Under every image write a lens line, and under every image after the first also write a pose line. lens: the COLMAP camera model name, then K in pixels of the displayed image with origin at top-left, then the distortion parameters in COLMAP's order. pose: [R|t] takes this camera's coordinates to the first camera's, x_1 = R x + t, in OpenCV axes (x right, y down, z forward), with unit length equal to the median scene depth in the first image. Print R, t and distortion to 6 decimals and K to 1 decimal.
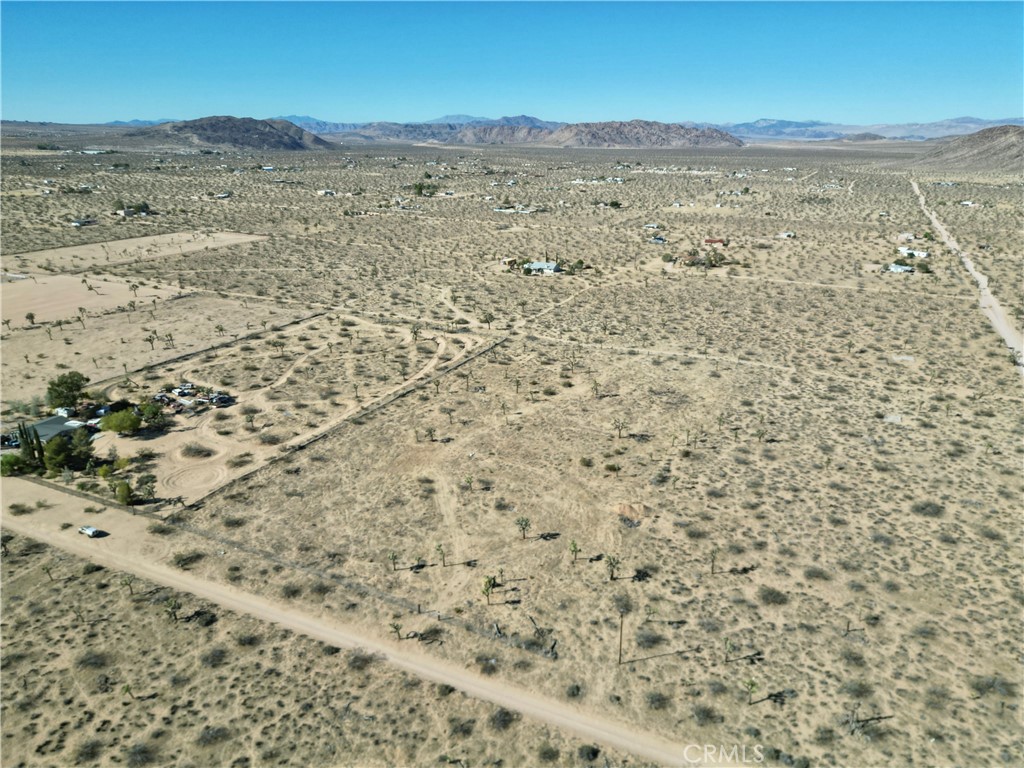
lens RADIAL K [[716.7, 0, 510.8], [0, 716.7, 385.1], [0, 0, 1]] dist [0.044853, -0.030766]
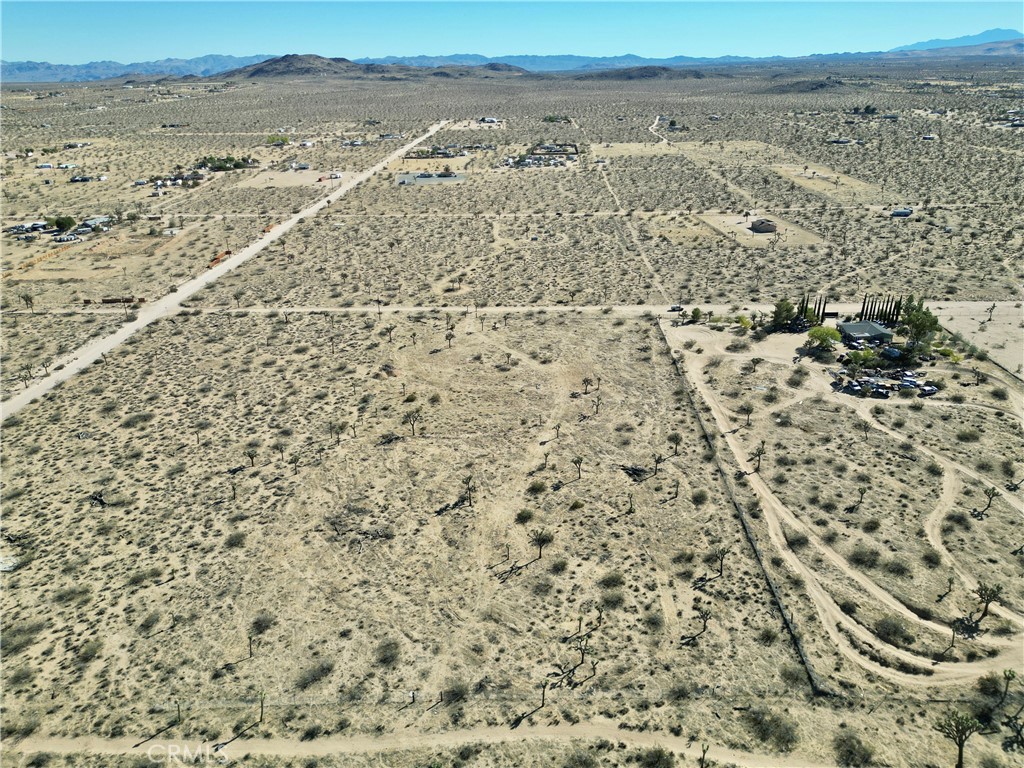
lens RADIAL K [[716.7, 0, 512.2], [0, 716.7, 384.0], [0, 0, 1]] dist [0.044853, -0.030766]
pose [[-0.919826, 0.156600, -0.359718, 0.468683], [-0.131915, 0.740049, 0.659489, -0.779913], [0.369485, 0.654067, -0.660058, 2.123568]]
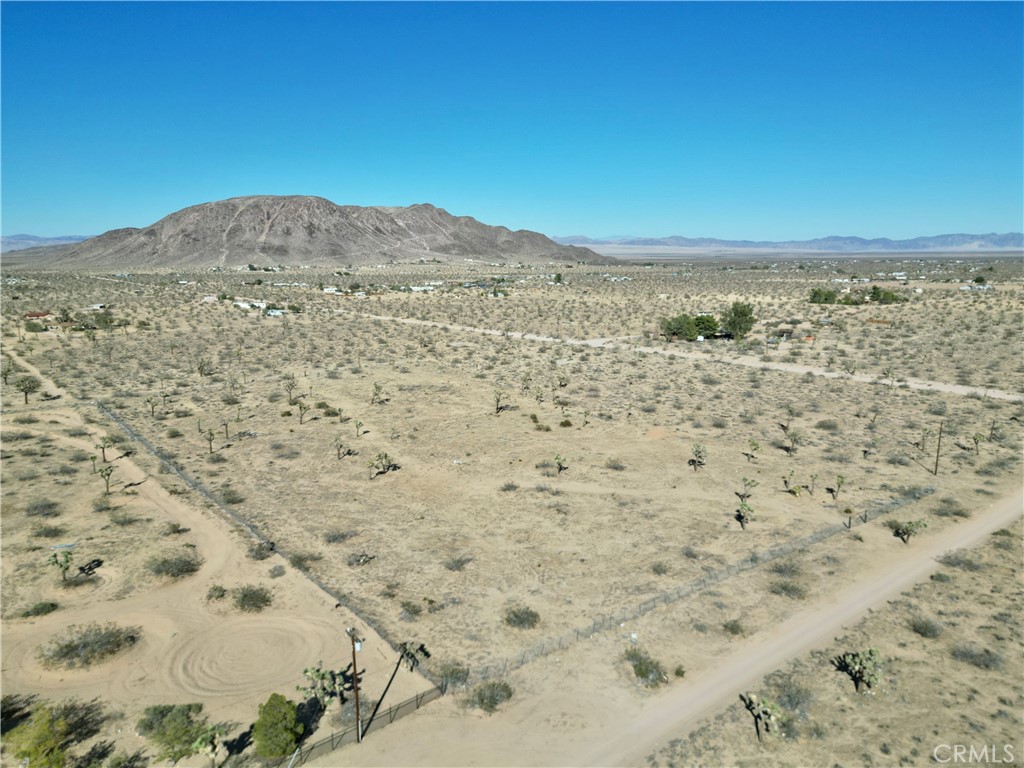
lens RADIAL K [[716.7, 0, 516.1], [0, 716.7, 387.1], [0, 0, 1]] dist [0.044853, -0.030766]
pose [[0.442893, -0.179612, 0.878400, -0.811474], [0.303624, 0.951886, 0.041550, 0.017148], [-0.843599, 0.248301, 0.476118, 0.745859]]
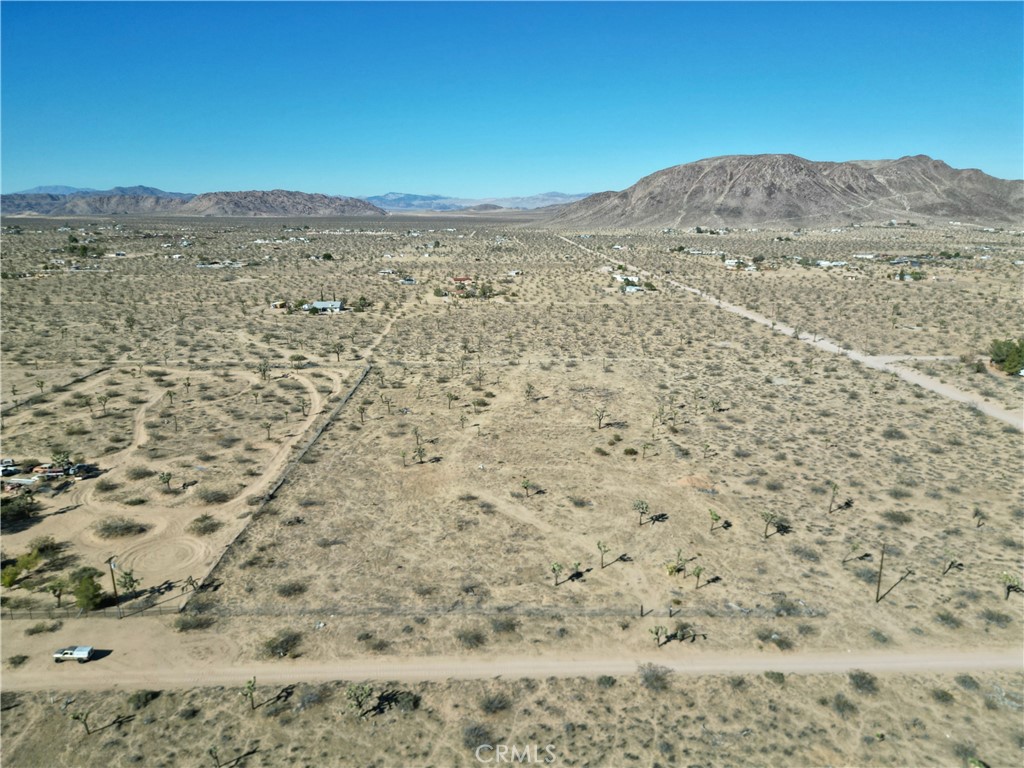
lens RADIAL K [[716.7, 0, 513.6], [0, 716.7, 384.6], [0, 0, 1]] dist [0.044853, -0.030766]
pose [[0.889806, -0.119023, 0.440544, -0.489459], [0.158310, 0.985946, -0.053378, 0.065601], [-0.427999, 0.117239, 0.896143, 0.251686]]
